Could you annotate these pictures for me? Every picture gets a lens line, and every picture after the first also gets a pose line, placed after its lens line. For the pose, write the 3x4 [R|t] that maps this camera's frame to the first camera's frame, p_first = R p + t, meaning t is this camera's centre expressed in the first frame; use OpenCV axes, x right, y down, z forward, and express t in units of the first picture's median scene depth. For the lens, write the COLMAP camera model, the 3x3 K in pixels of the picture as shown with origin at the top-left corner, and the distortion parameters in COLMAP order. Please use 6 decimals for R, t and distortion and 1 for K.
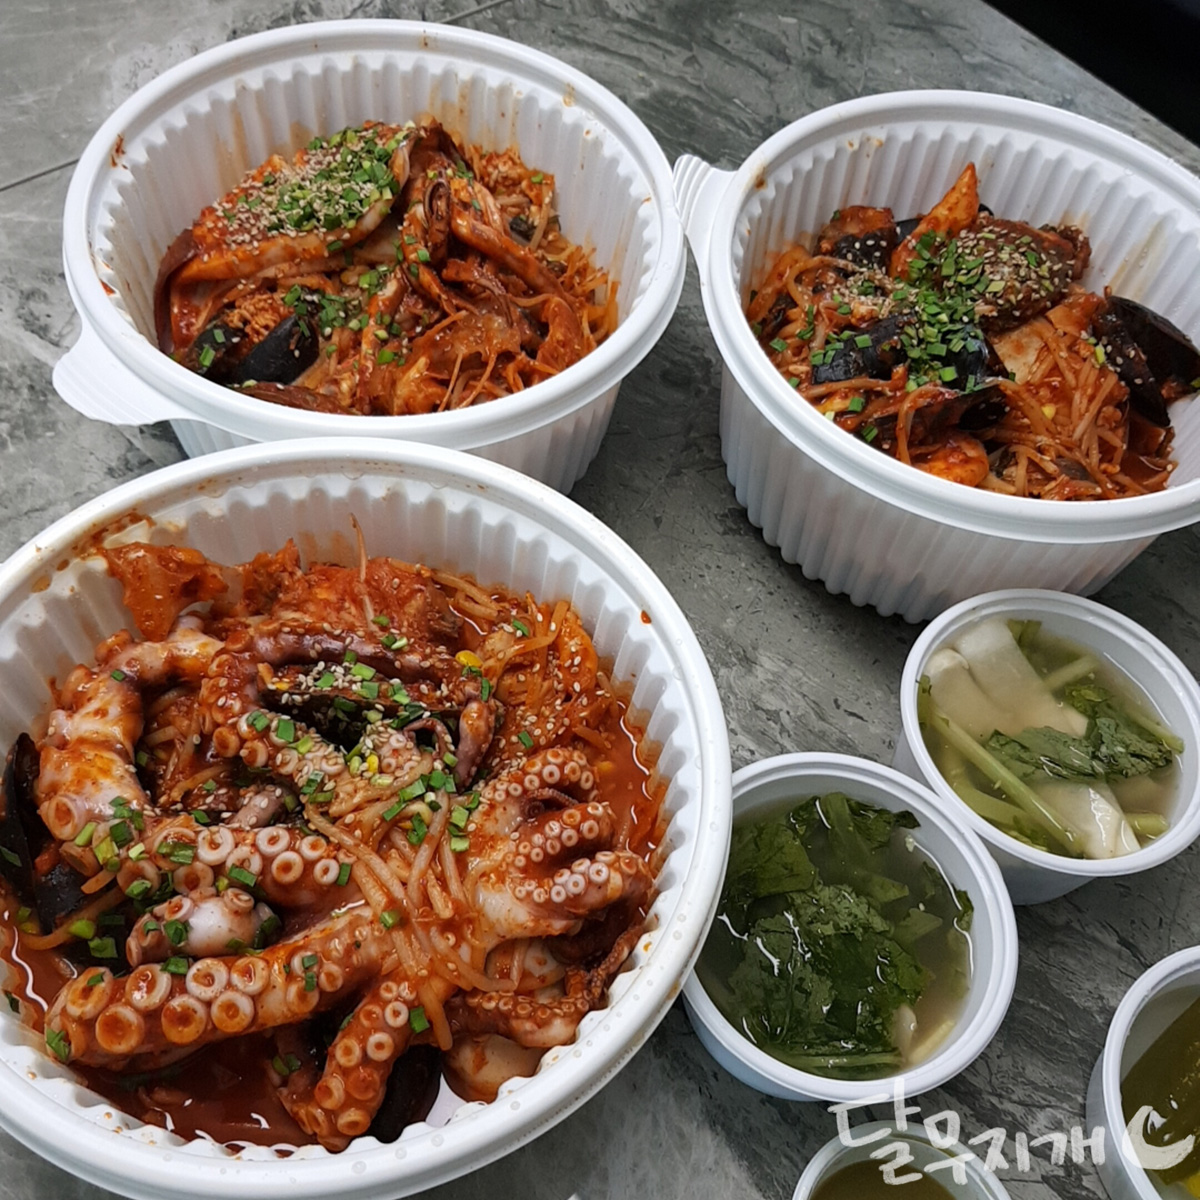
lens RADIAL K [[1285.1, 0, 600.8], [0, 1285.1, 624.0], [0, 0, 1]] dist [0.152843, -0.485105]
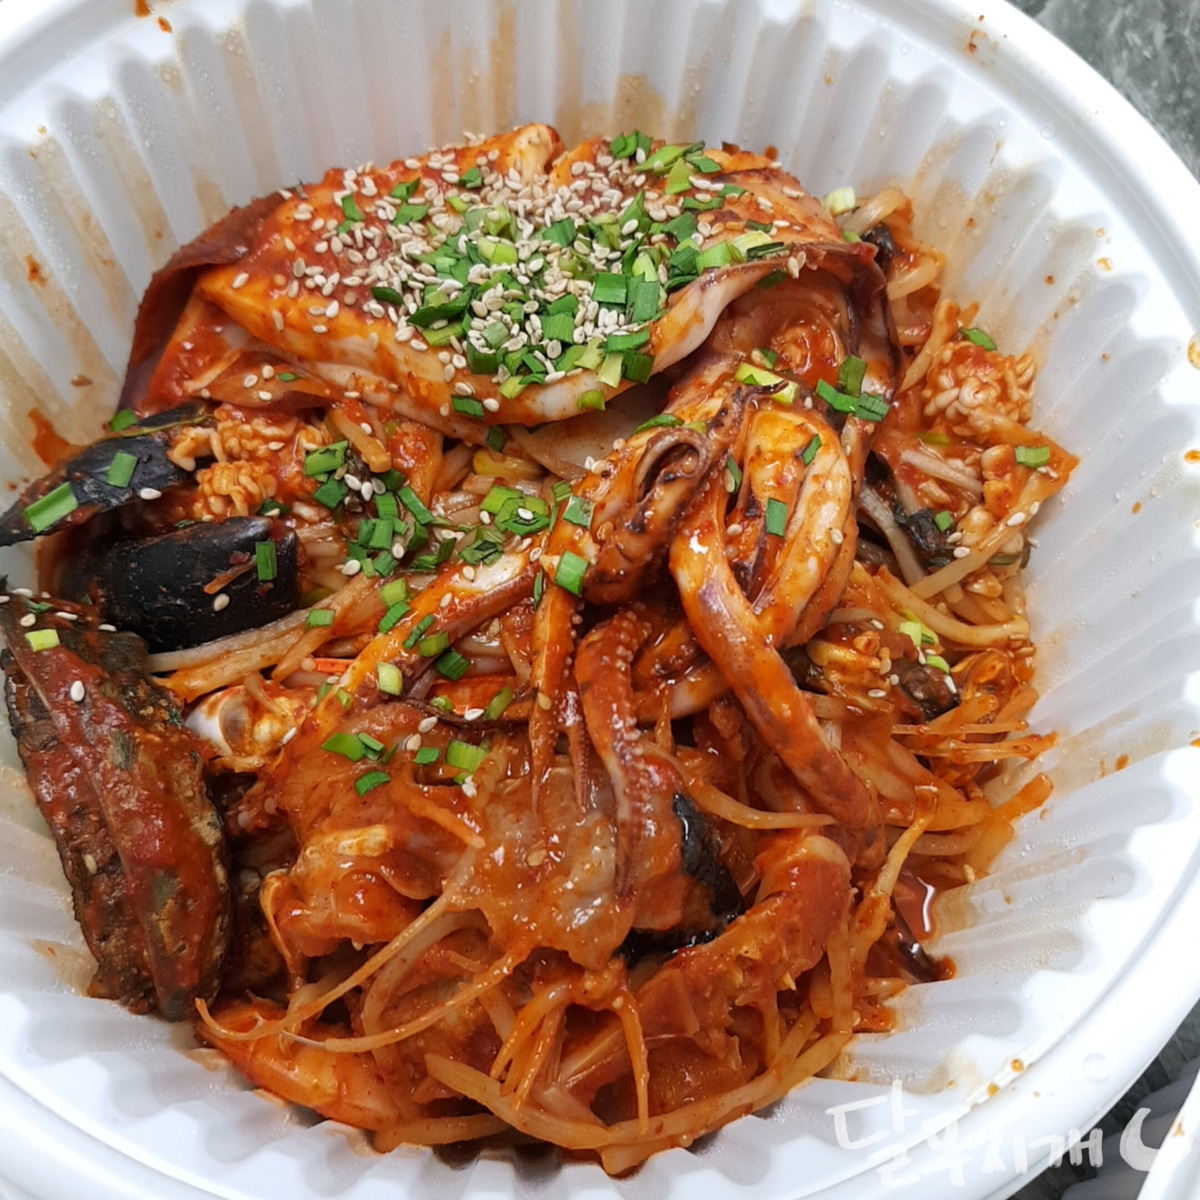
lens RADIAL K [[1285.1, 0, 600.8], [0, 1285.1, 624.0], [0, 0, 1]] dist [0.152843, -0.485105]
pose [[0.783443, 0.559671, -0.270157, -0.022459], [-0.520584, 0.828443, 0.206577, -0.486308], [0.339425, -0.021202, 0.940394, 0.874797]]
